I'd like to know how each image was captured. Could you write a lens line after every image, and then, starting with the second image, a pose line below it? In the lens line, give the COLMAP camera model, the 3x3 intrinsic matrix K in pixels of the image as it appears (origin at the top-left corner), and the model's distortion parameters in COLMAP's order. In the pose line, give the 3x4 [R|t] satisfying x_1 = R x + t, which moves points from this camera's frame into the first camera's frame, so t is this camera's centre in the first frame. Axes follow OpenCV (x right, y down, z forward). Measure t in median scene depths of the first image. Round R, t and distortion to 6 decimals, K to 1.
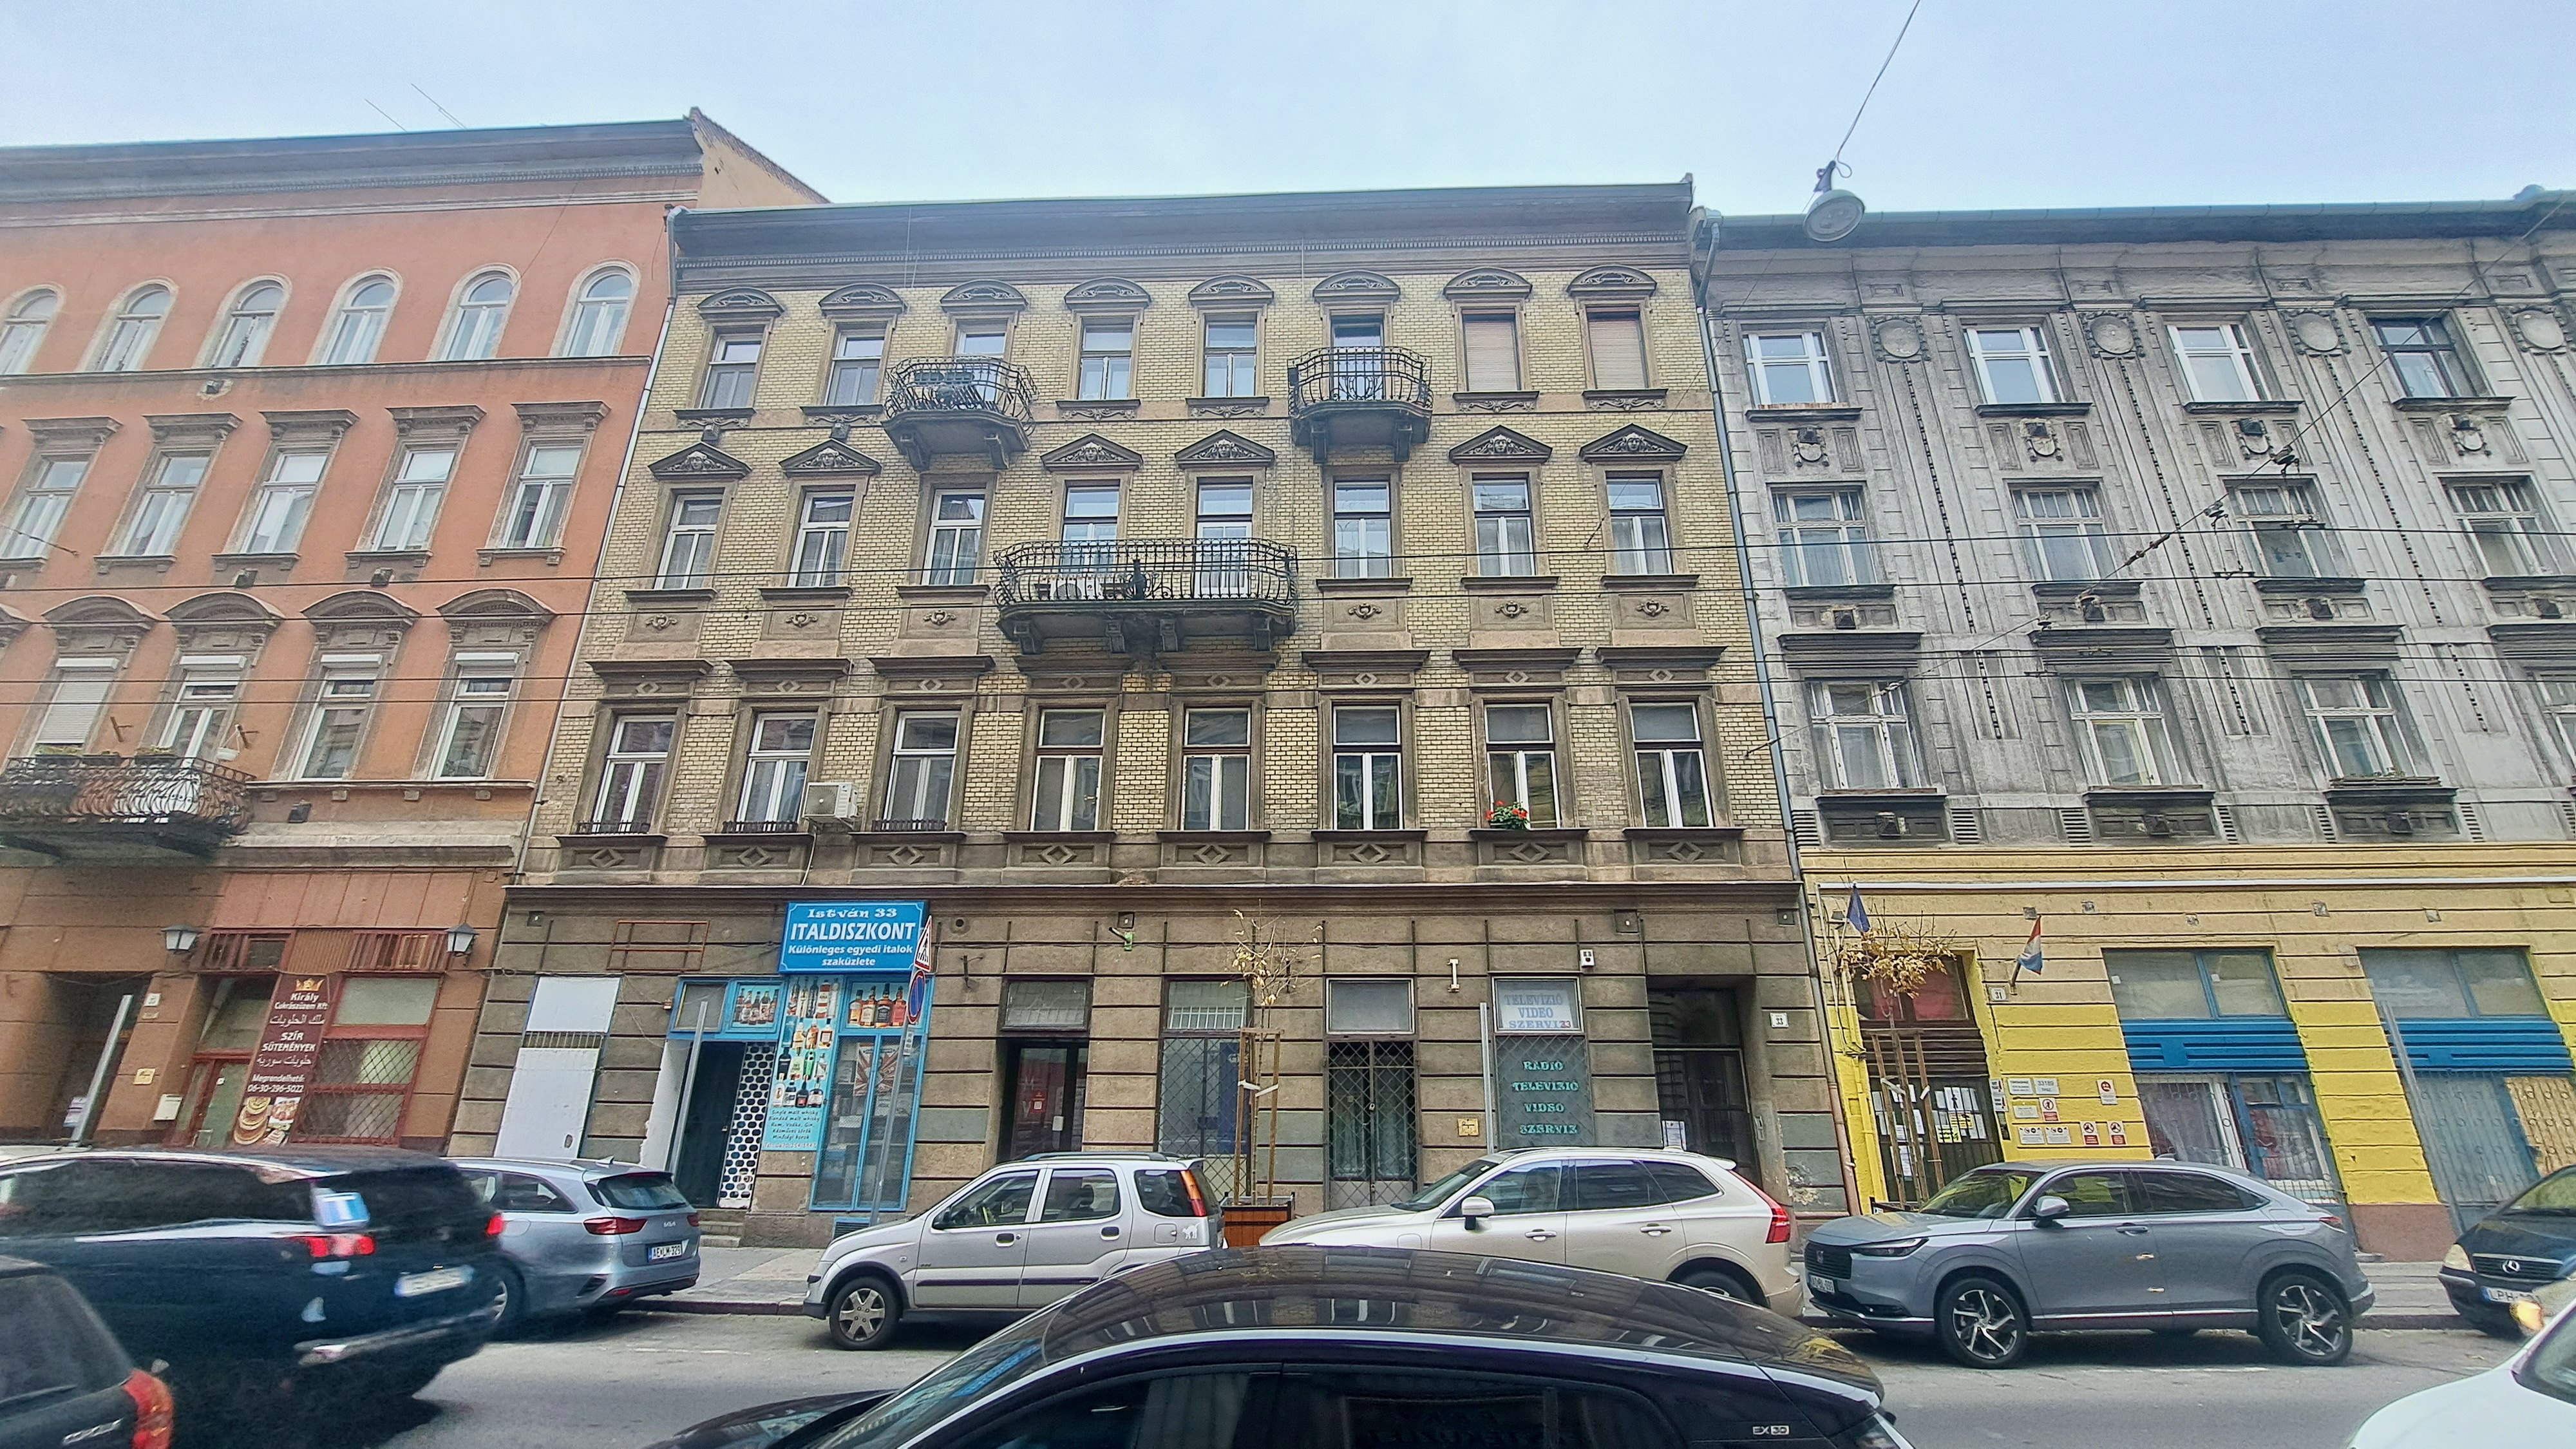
lens RADIAL K [[1027.4, 0, 1300.7], [0, 1027.4, 729.1], [0, 0, 1]] dist [-0.019045, 0.000540]
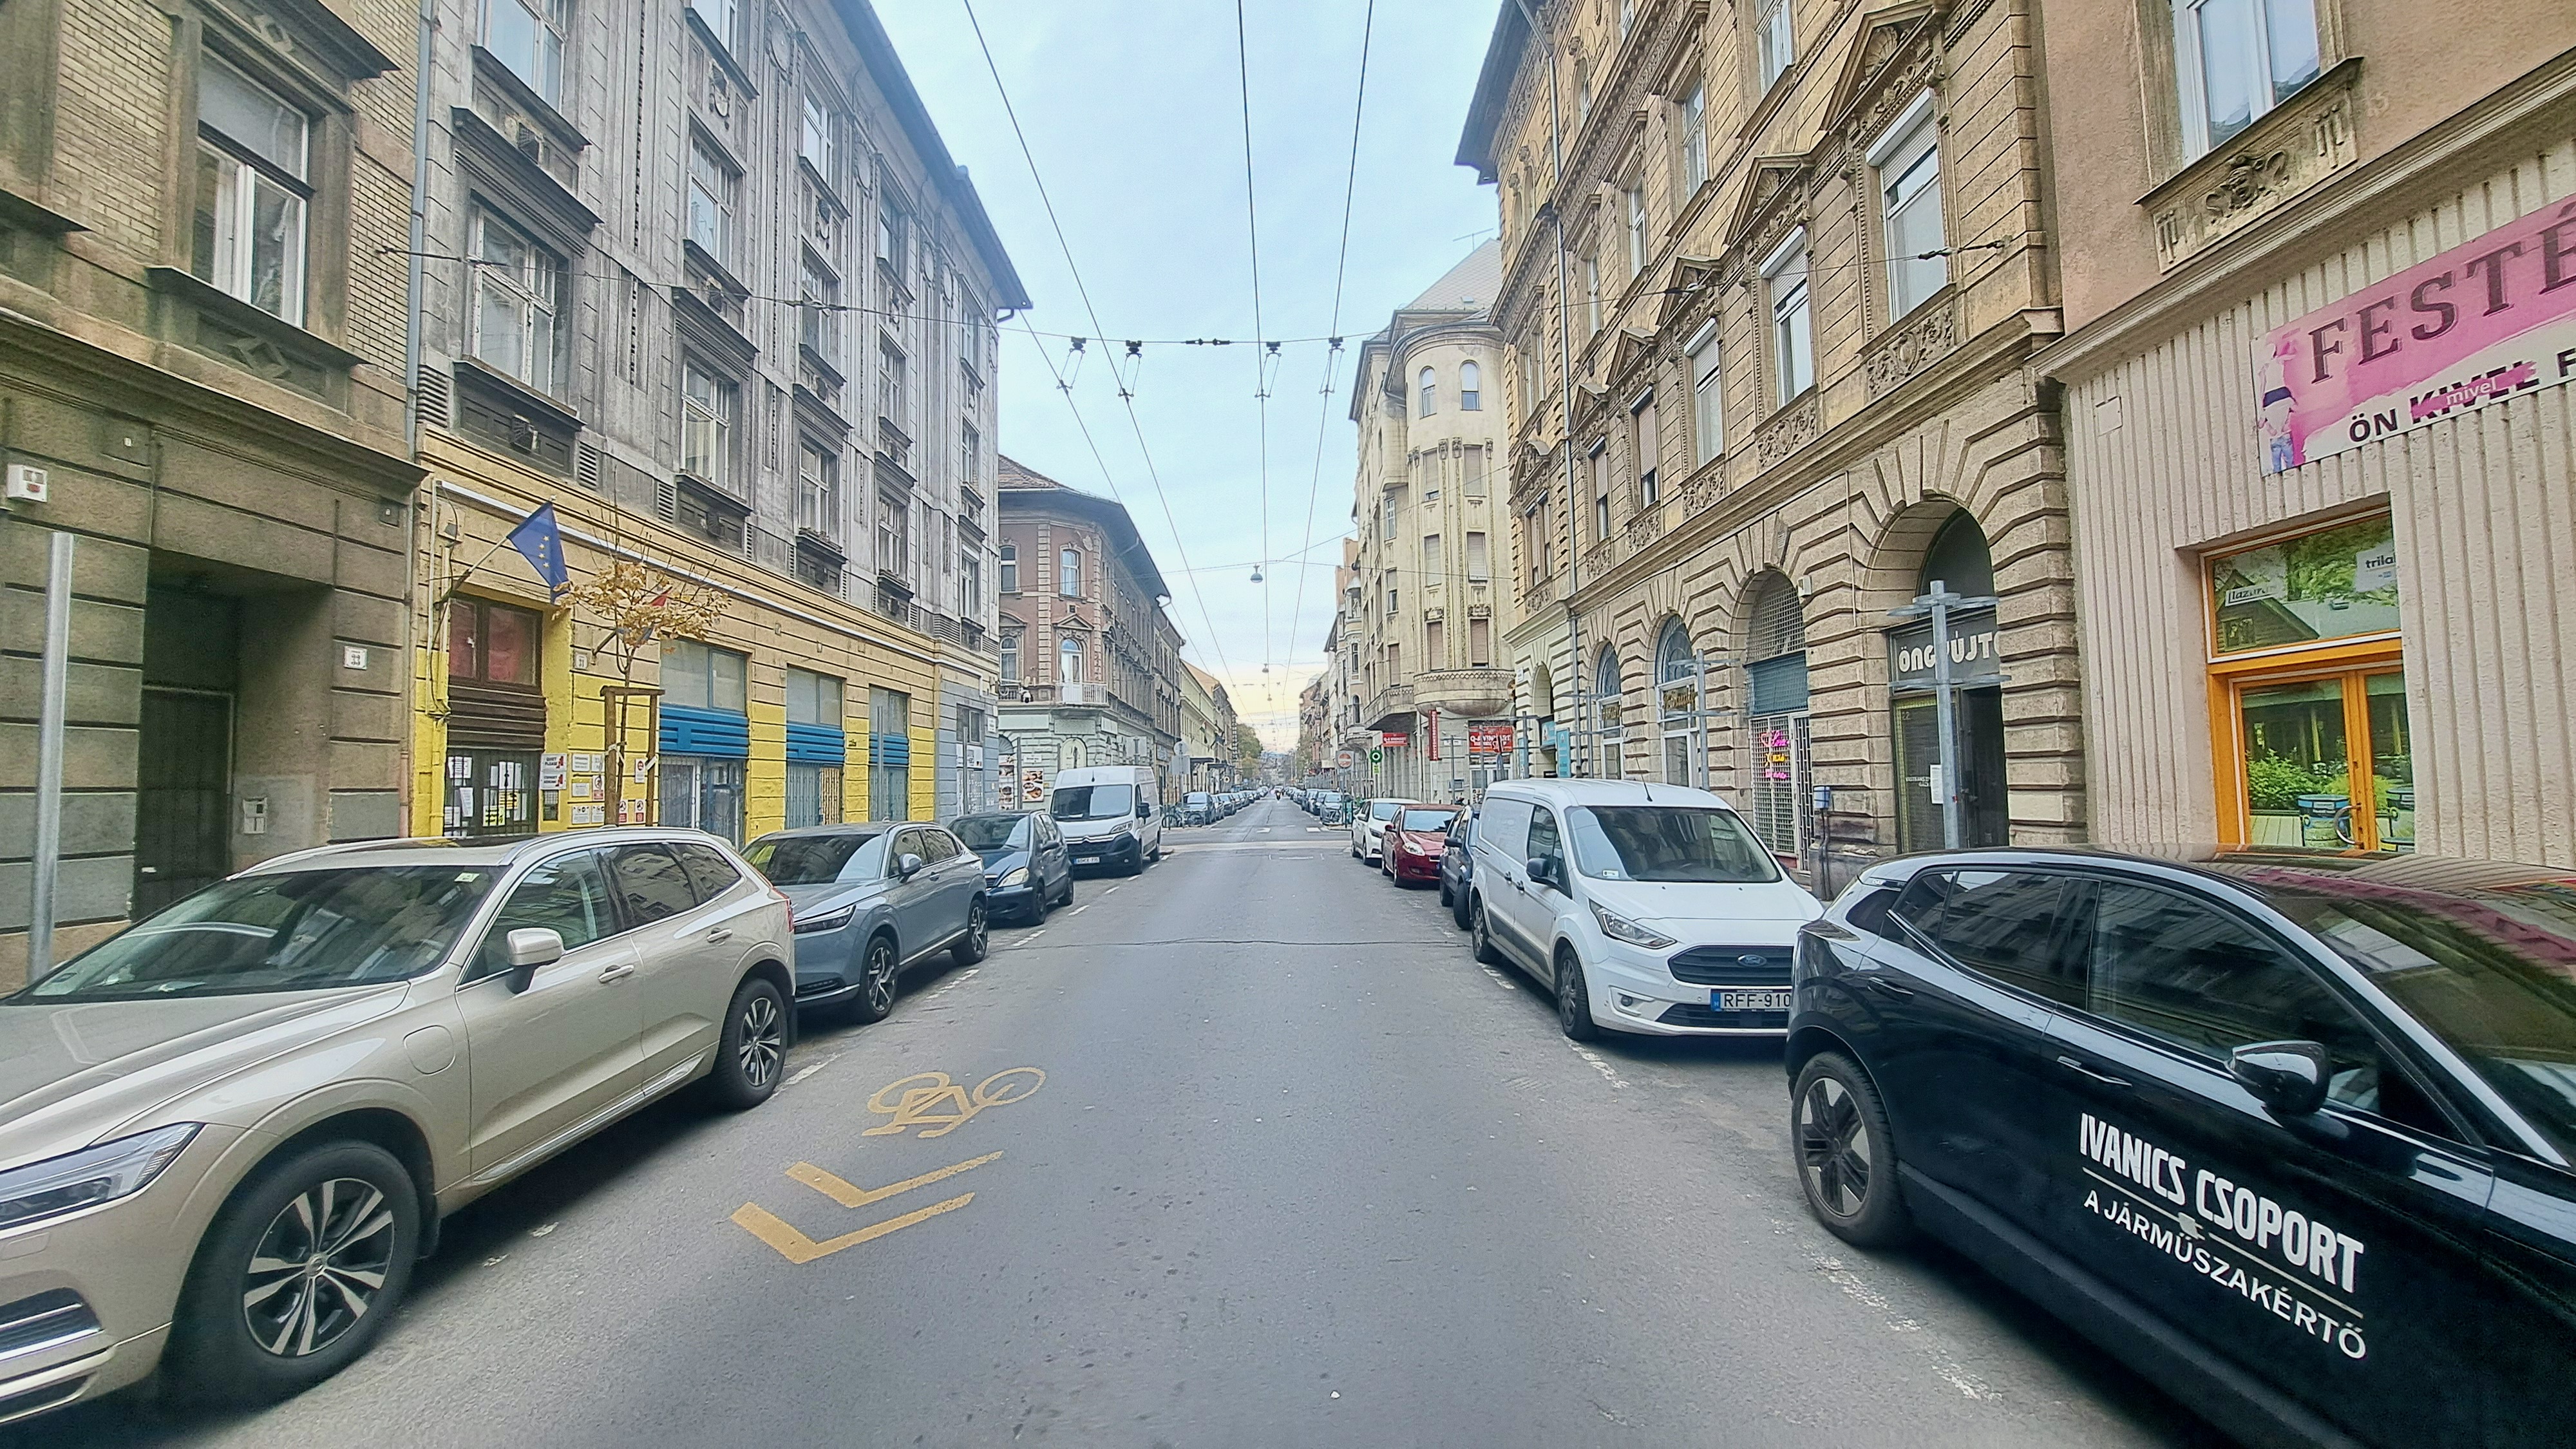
lens RADIAL K [[1027.4, 0, 1288.5], [0, 1027.4, 727.5], [0, 0, 1]] dist [-0.019045, 0.000540]
pose [[-0.044853, 0.052657, 0.997605, -0.539732], [-0.325388, 0.943383, -0.064425, 0.460144], [-0.944516, -0.327498, -0.025180, 1.153035]]
